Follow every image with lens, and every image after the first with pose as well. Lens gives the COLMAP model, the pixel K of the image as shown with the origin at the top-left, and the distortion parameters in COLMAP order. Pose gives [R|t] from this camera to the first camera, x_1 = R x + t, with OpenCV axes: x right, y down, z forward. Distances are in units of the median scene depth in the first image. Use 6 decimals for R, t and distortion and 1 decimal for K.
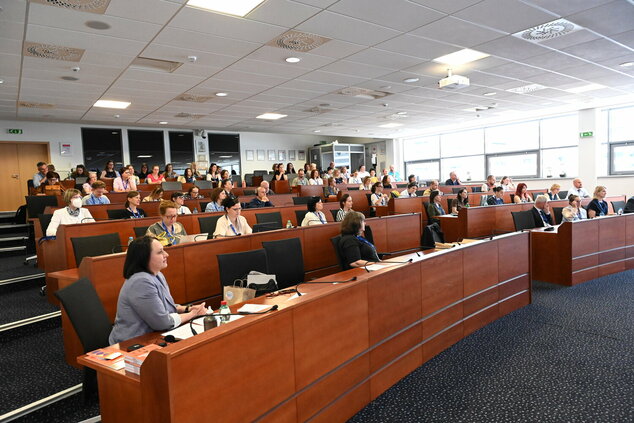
lens RADIAL K [[404.5, 0, 317.0], [0, 404.5, 211.5], [0, 0, 1]] dist [0.001851, 0.000412]
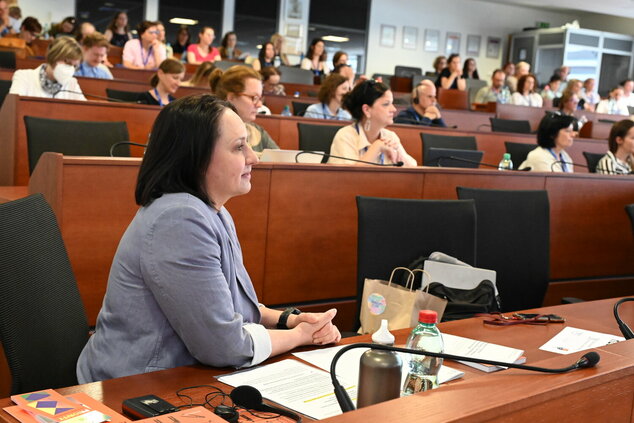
lens RADIAL K [[713.1, 0, 317.0], [0, 713.1, 211.5], [0, 0, 1]] dist [-0.003189, -0.003097]
pose [[0.974806, 0.135806, -0.176945, -0.141562], [-0.128978, 0.990407, 0.049588, 0.080917], [0.181982, -0.025516, 0.982971, 0.279372]]
